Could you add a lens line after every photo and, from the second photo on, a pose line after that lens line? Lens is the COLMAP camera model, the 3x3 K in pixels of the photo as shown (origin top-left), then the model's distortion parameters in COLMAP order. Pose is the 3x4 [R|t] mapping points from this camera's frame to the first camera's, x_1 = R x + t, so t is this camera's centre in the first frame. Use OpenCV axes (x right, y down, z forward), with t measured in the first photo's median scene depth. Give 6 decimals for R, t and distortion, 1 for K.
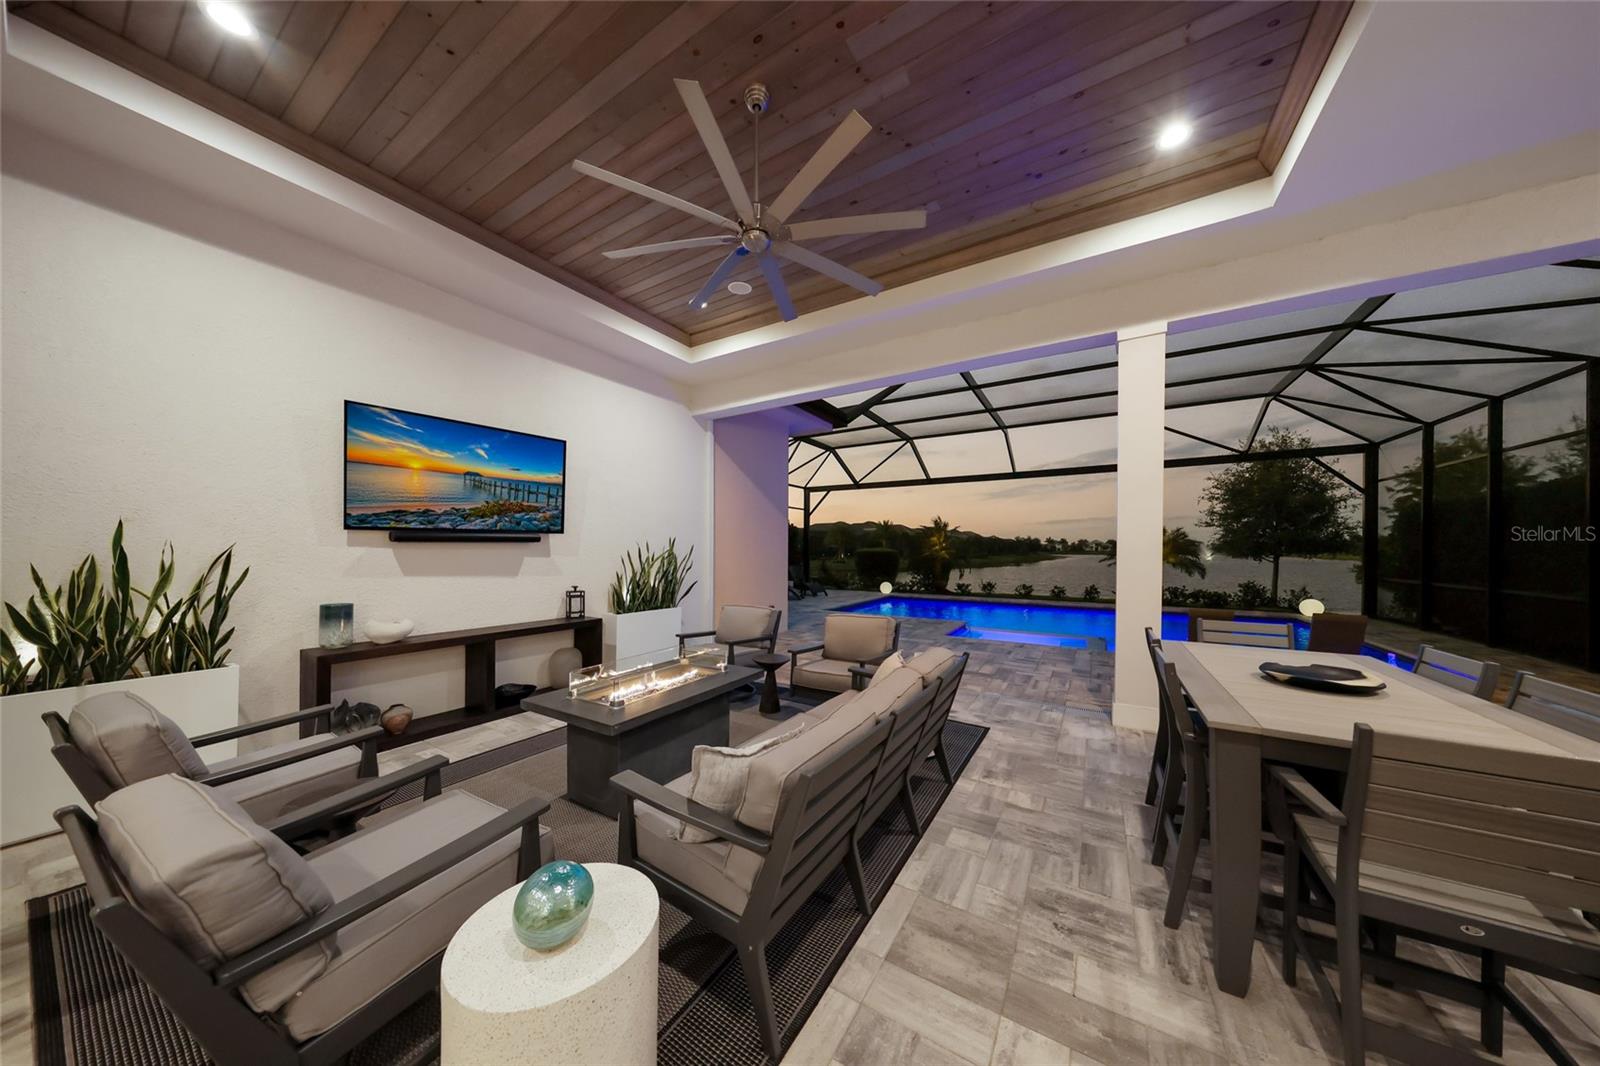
lens RADIAL K [[478.5, 0, 813.3], [0, 478.5, 550.3], [0, 0, 1]] dist [-0.006192, 0.000624]
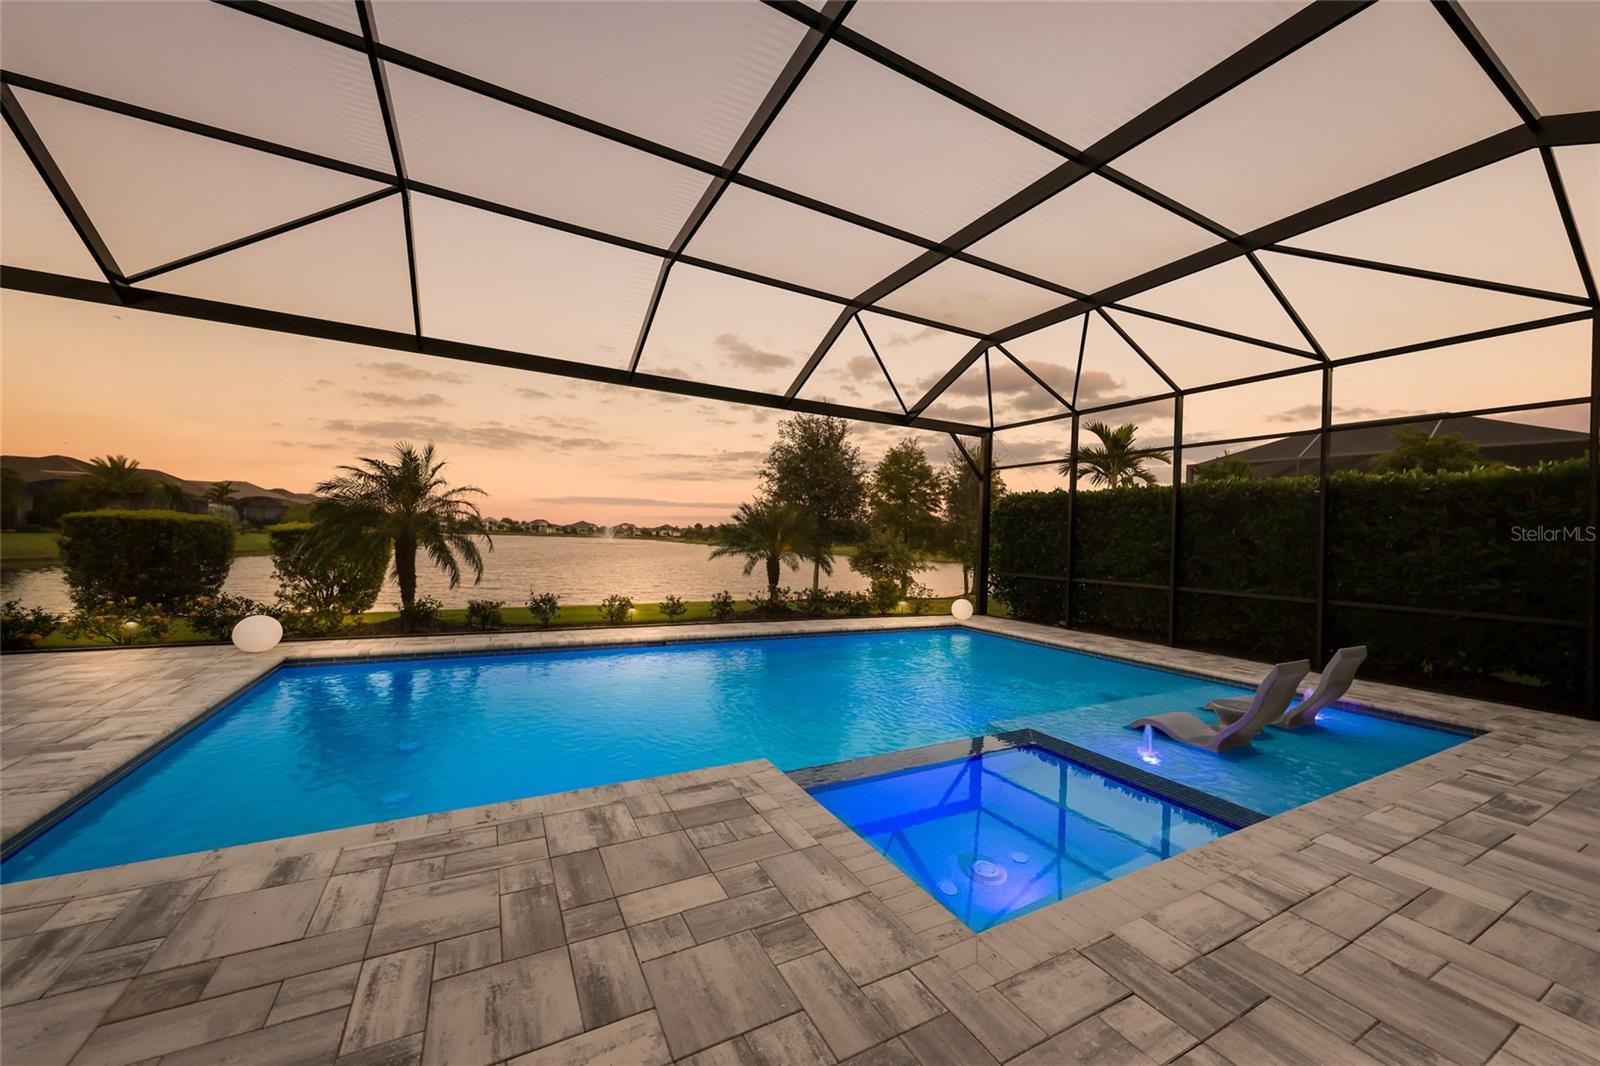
lens RADIAL K [[581.7, 0, 774.7], [0, 581.7, 525.5], [0, 0, 1]] dist [0.001918, 0.000167]
pose [[0.524673, 0.033998, 0.850625, 0.007611], [-0.030123, 0.999318, -0.021362, 0.012265], [-0.850771, -0.014415, 0.525339, 1.958603]]
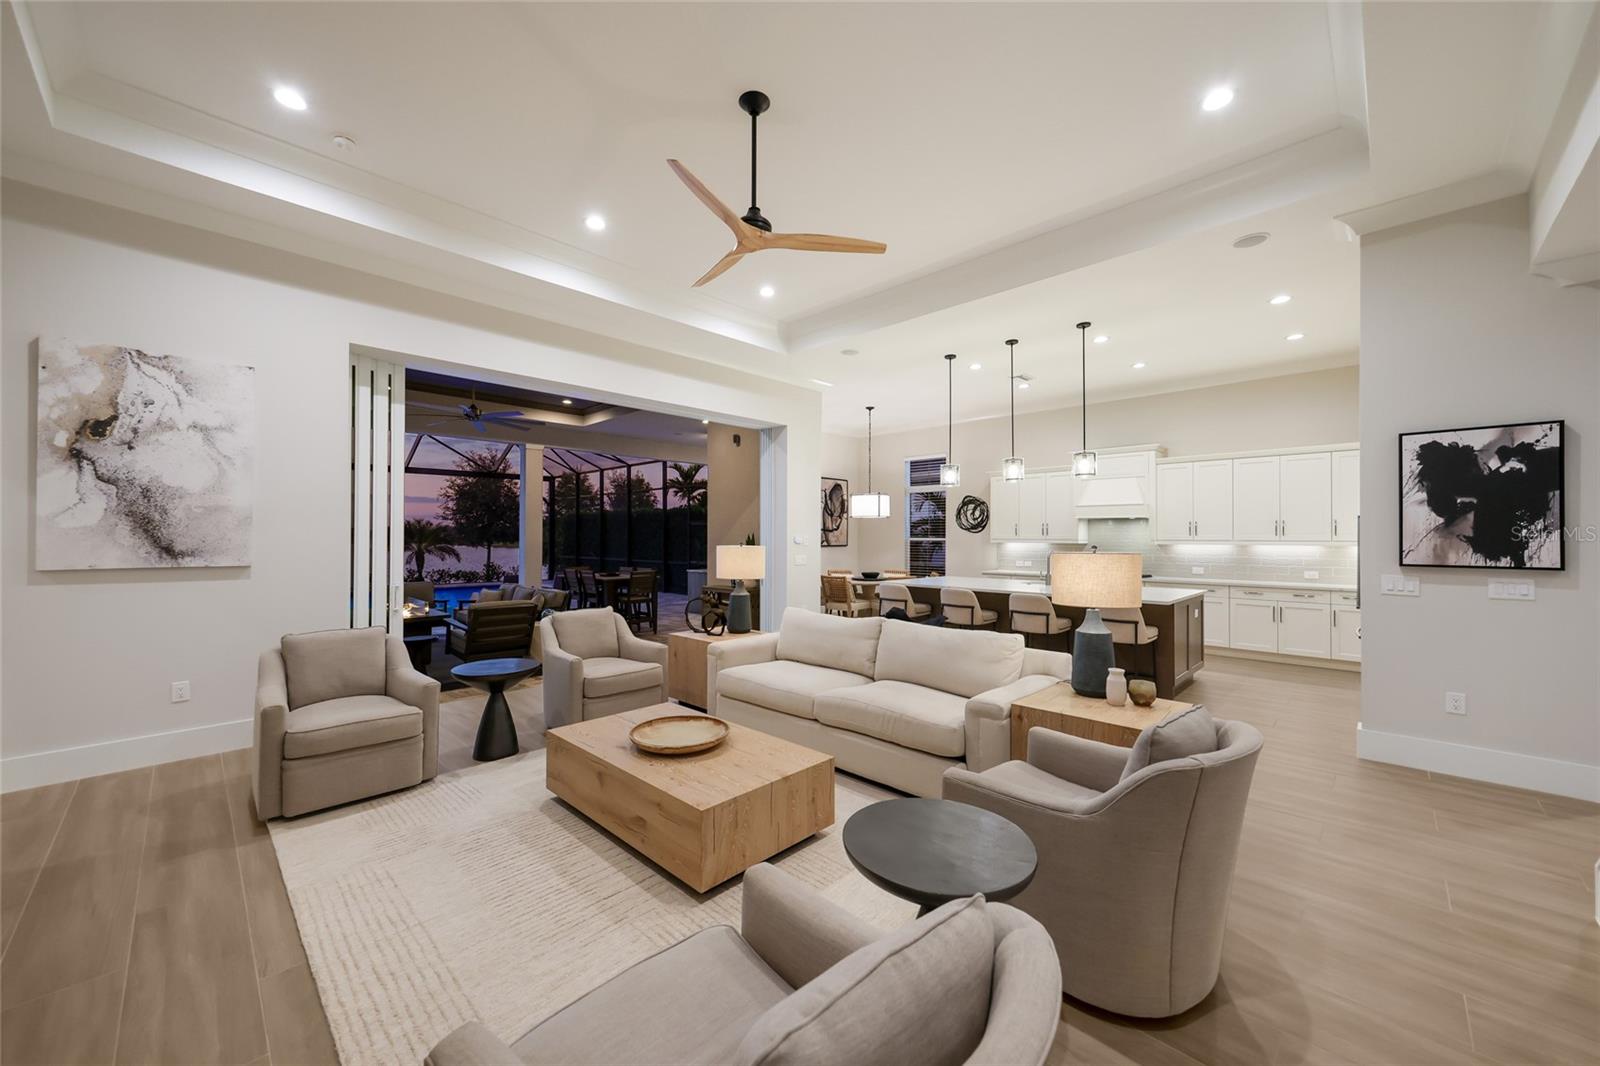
lens RADIAL K [[581.7, 0, 794.9], [0, 581.7, 532.2], [0, 0, 1]] dist [0.001918, 0.000167]
pose [[0.225934, 0.008790, 0.974103, -1.689542], [0.003815, 0.999944, -0.009908, -0.003091], [-0.974135, 0.005955, 0.225888, -0.782597]]
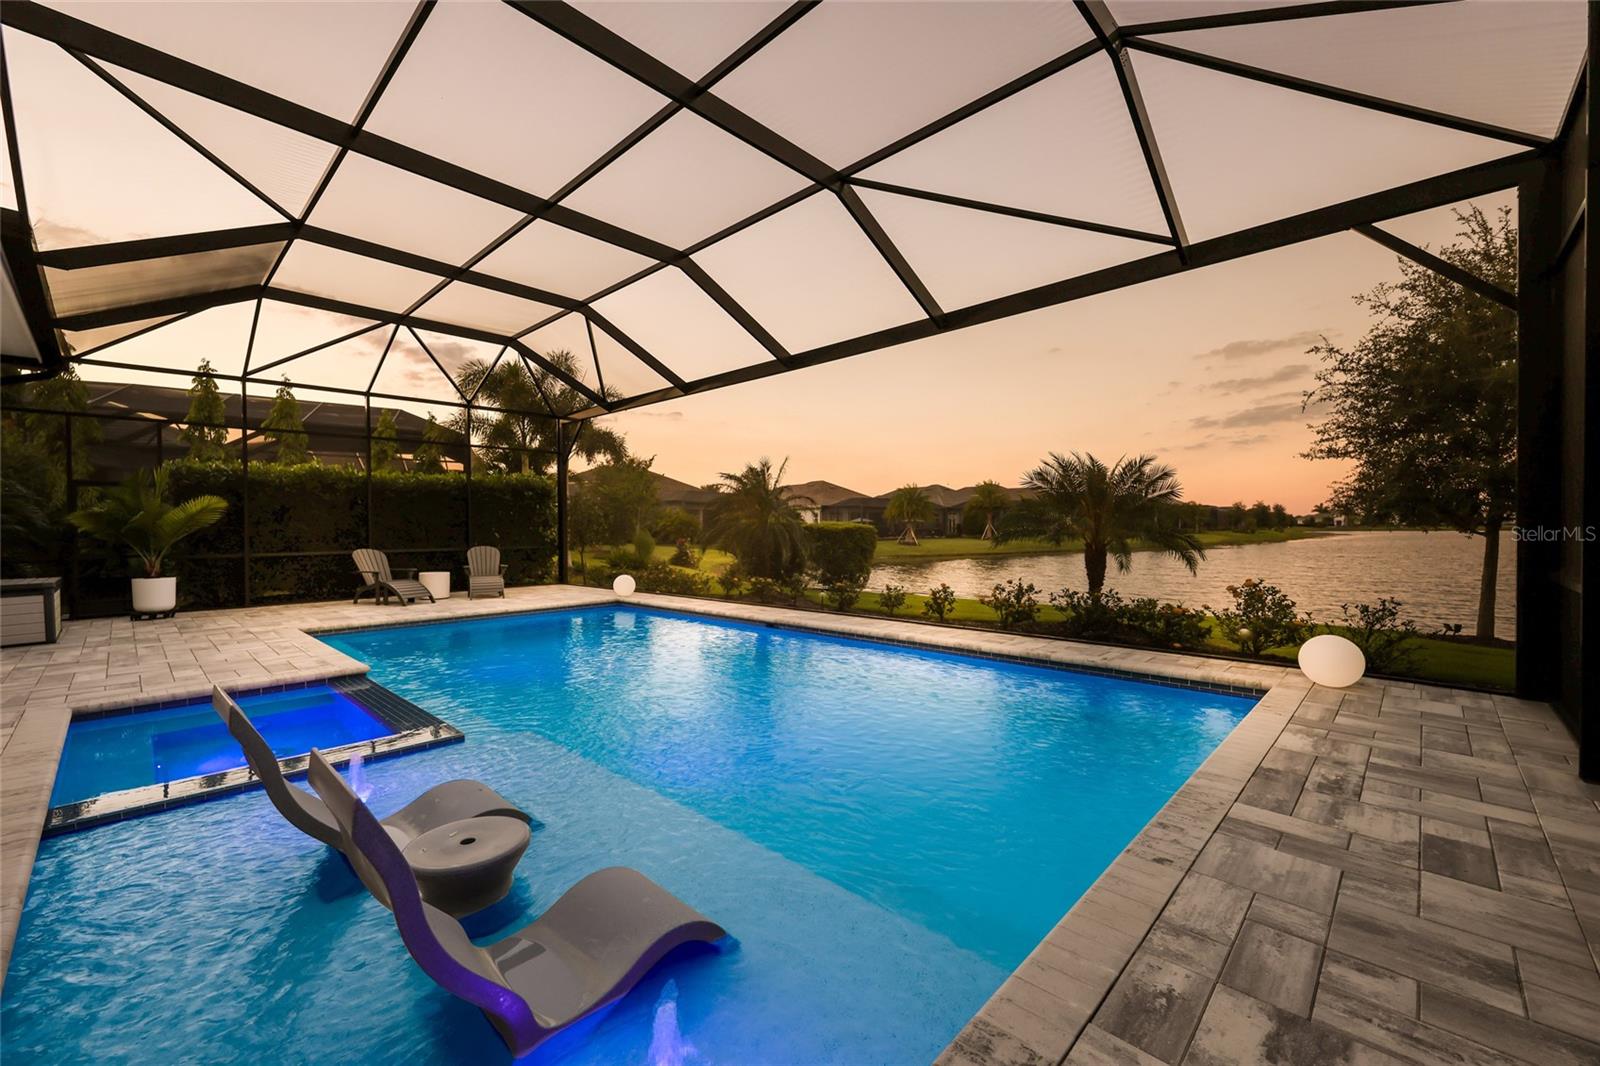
lens RADIAL K [[637.7, 0, 801.0], [0, 637.7, 523.2], [0, 0, 1]] dist [-0.000479, 0.000335]
pose [[0.980838, -0.010818, -0.194527, 1.995393], [0.009155, 0.999913, -0.009447, 0.057091], [0.194612, 0.007485, 0.980852, 1.215601]]
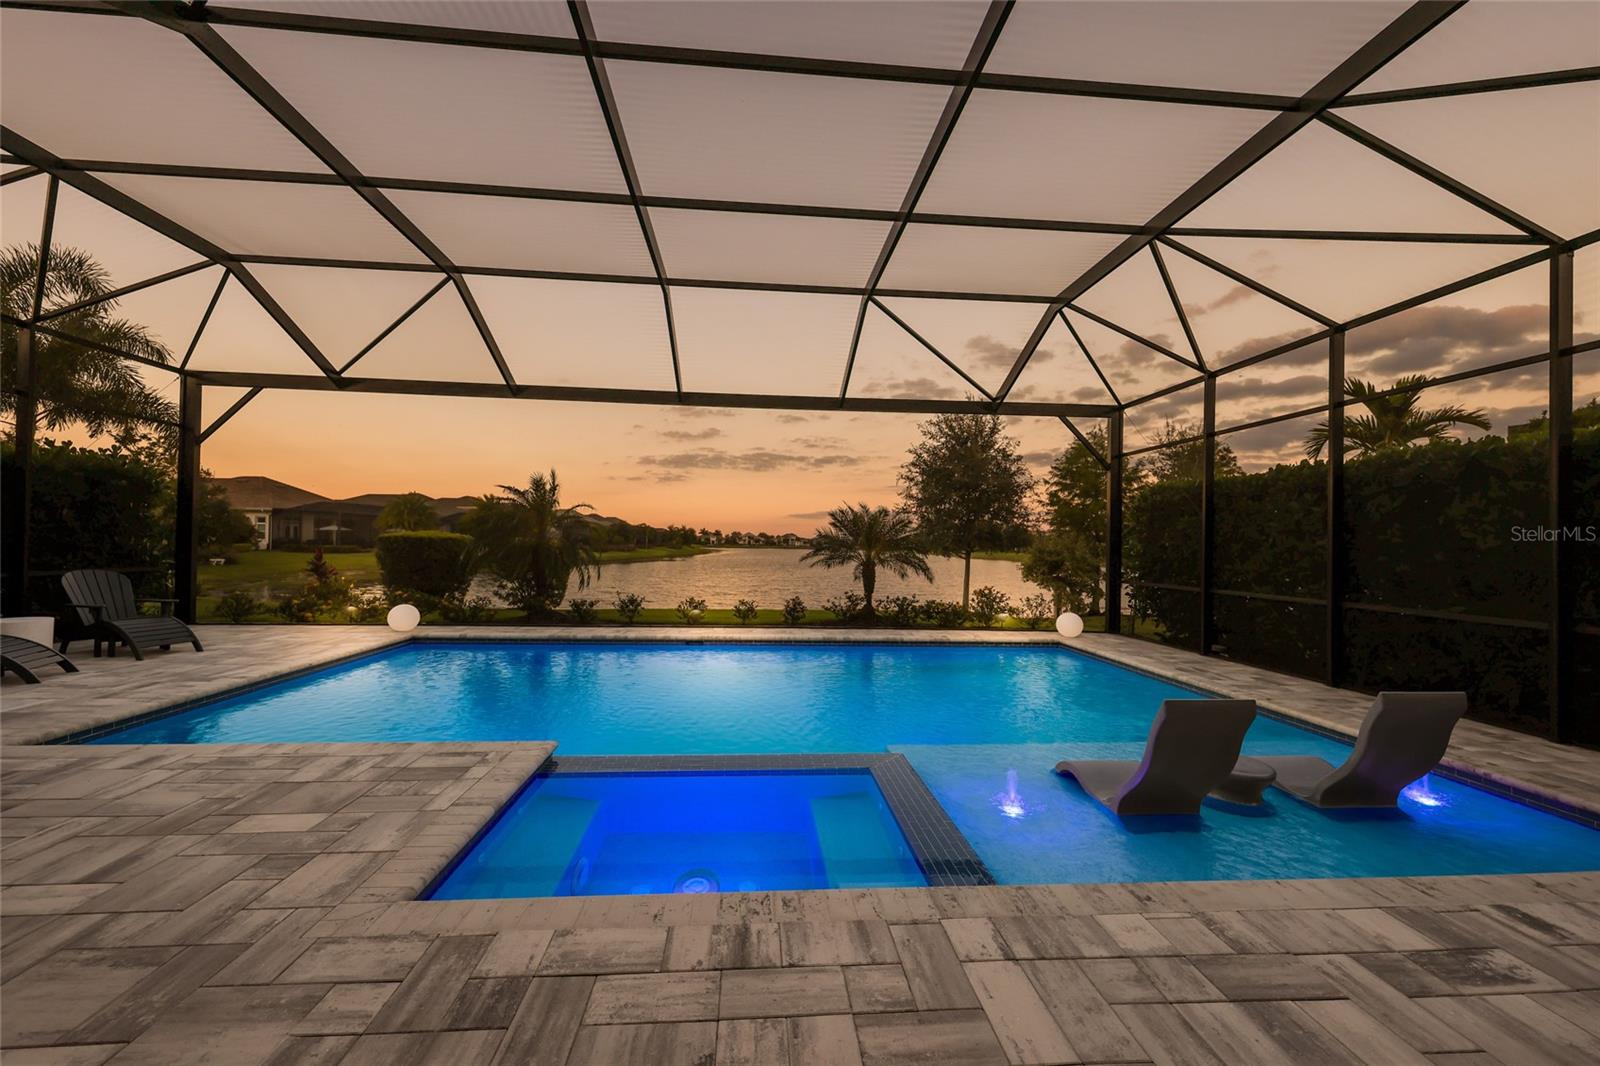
lens RADIAL K [[581.7, 0, 790.4], [0, 581.7, 532.7], [0, 0, 1]] dist [0.001918, 0.000167]
pose [[0.820674, 0.024018, 0.570892, 0.546579], [-0.015359, 0.999682, -0.019979, 0.019533], [-0.571190, 0.007628, 0.820782, 1.402547]]
